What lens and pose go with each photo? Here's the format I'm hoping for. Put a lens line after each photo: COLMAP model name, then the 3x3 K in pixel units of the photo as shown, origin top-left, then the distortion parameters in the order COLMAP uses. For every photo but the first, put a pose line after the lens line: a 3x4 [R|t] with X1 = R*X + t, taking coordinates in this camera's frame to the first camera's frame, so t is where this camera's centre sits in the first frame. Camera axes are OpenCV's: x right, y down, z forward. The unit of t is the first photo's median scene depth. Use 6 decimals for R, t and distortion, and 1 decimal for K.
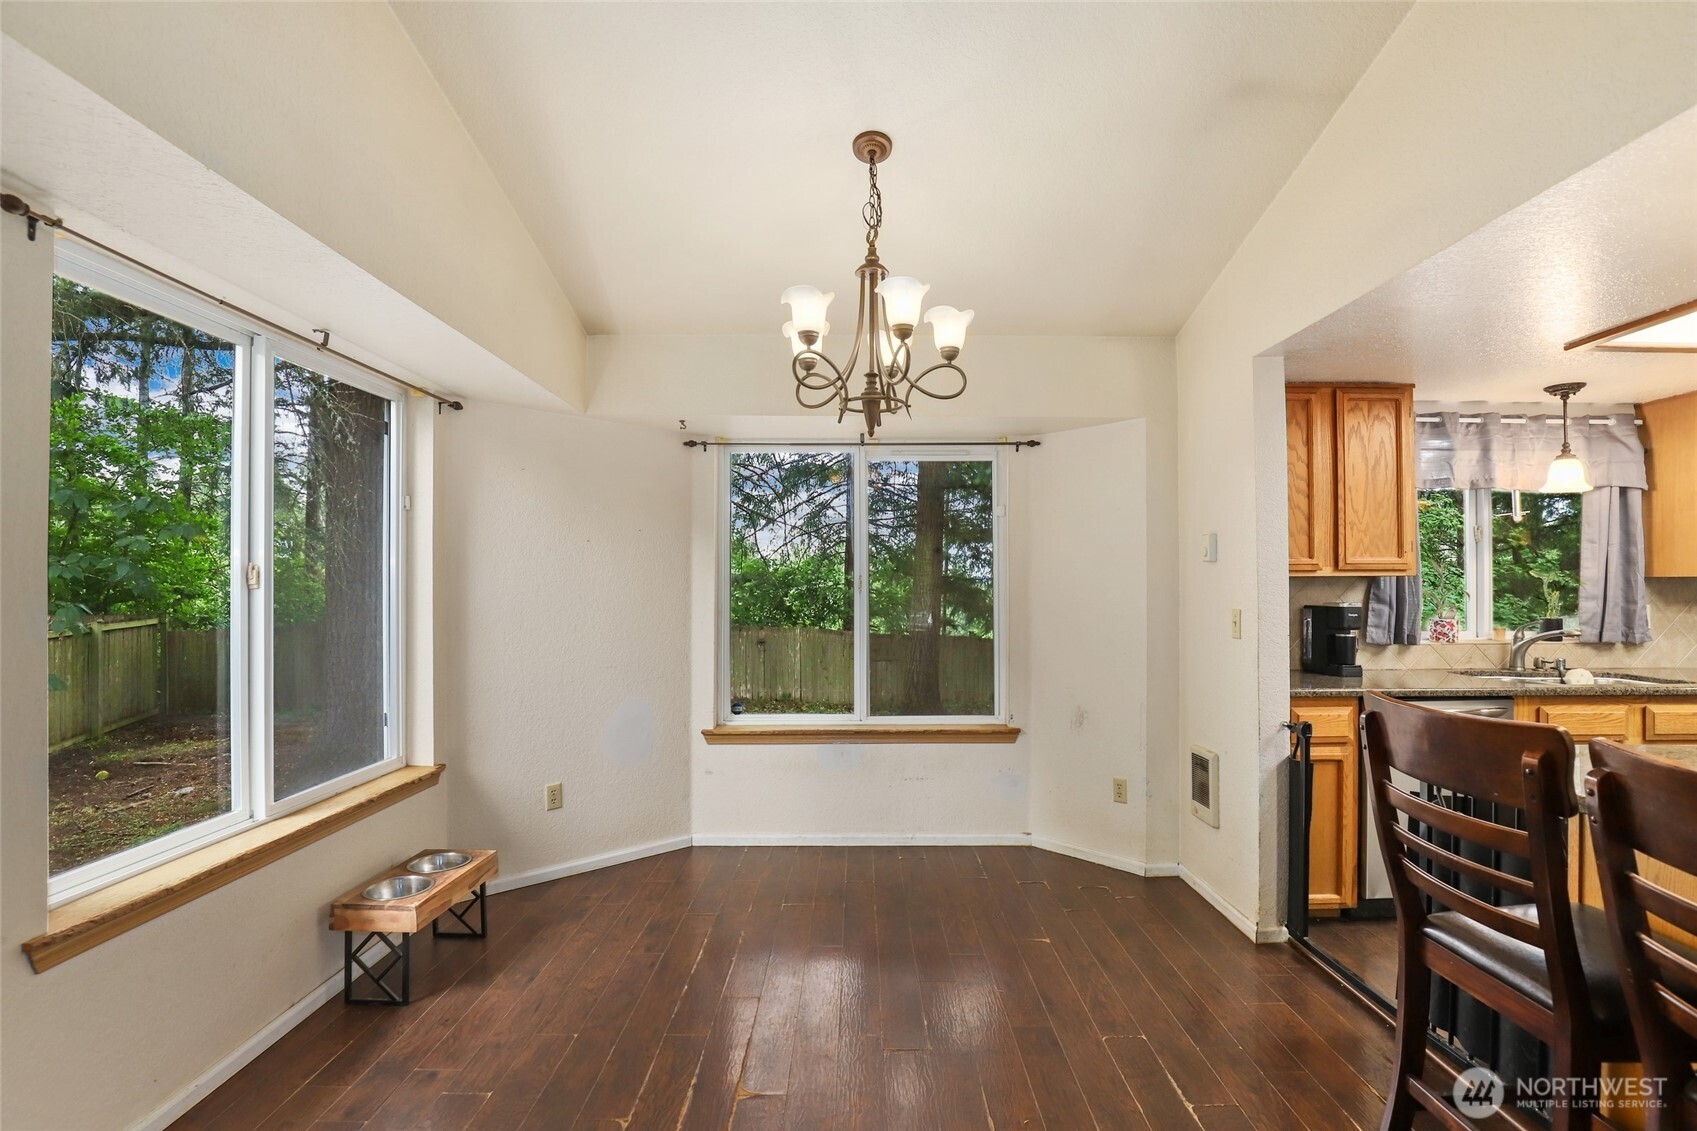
lens RADIAL K [[794.9, 0, 854.9], [0, 794.9, 572.0], [0, 0, 1]] dist [-0.042302, 0.010922]
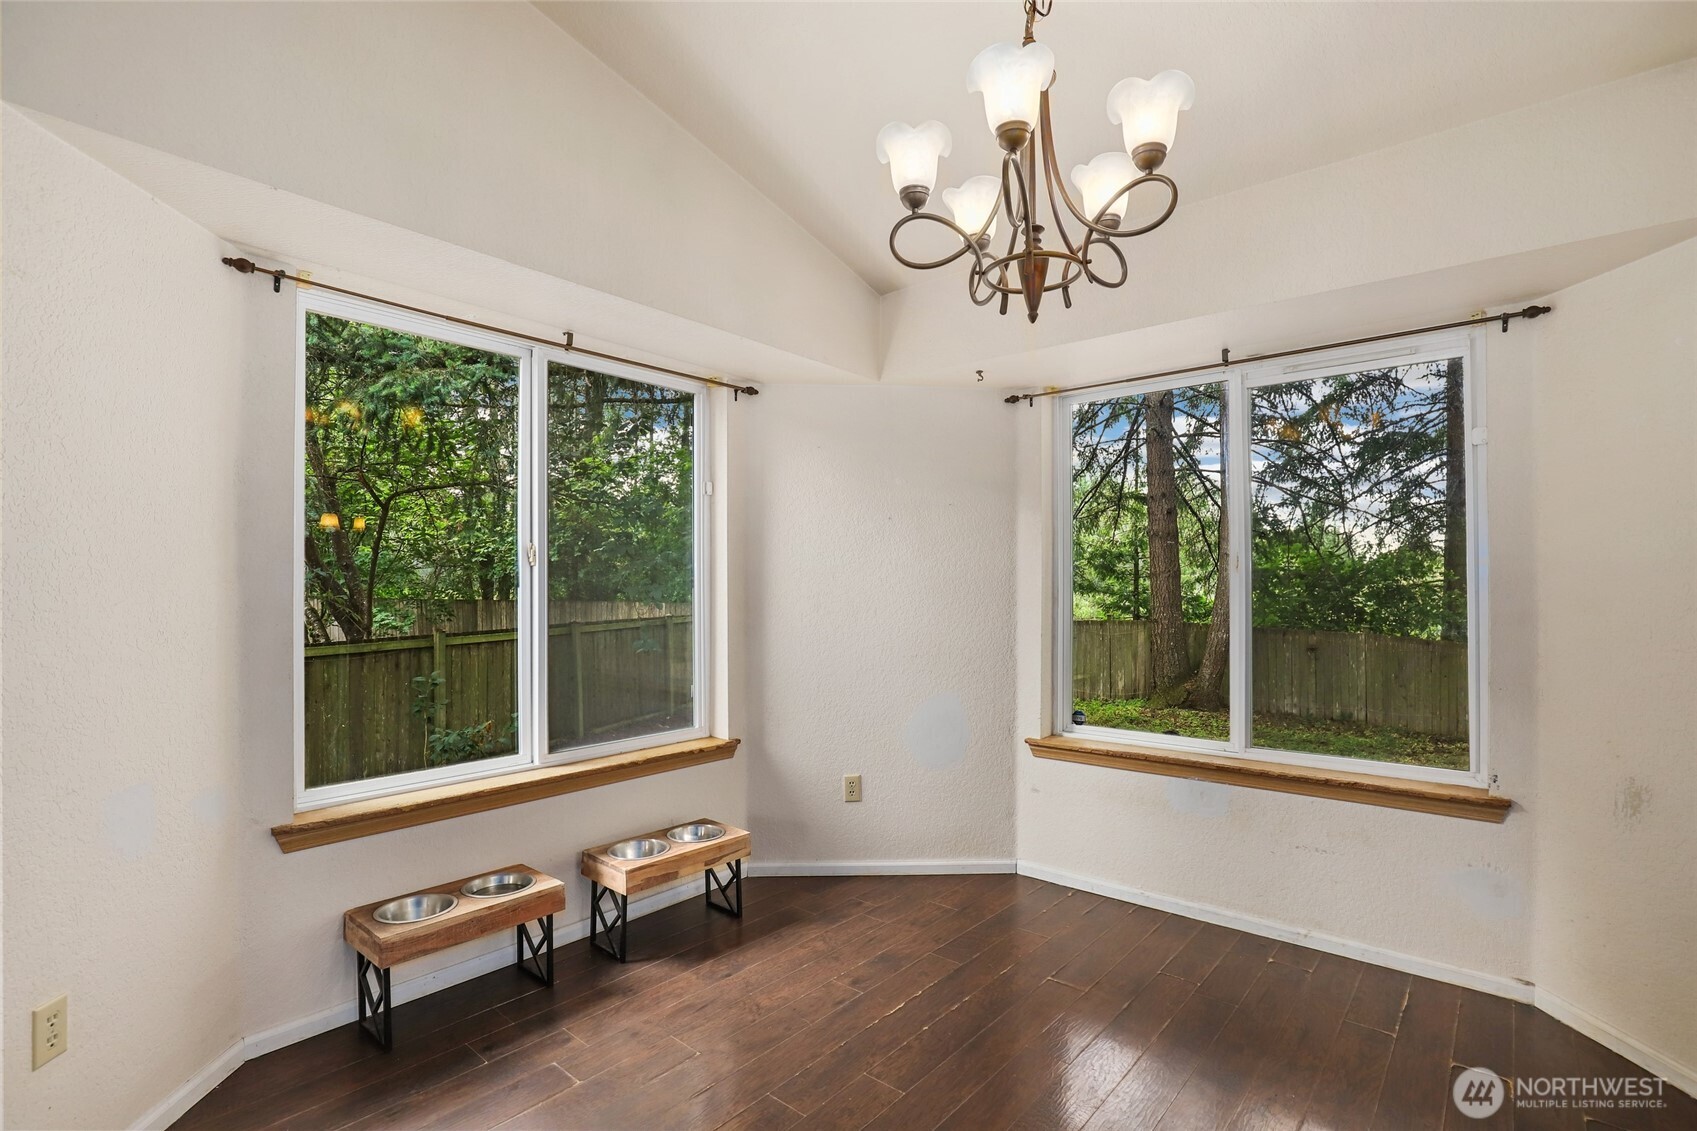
lens RADIAL K [[787.9, 0, 854.7], [0, 787.9, 578.9], [0, 0, 1]] dist [-0.029442, 0.004207]
pose [[0.760970, -0.006911, -0.648750, 0.213971], [0.011874, 0.999924, 0.003276, 0.025987], [0.648679, -0.010196, 0.760994, 0.254680]]
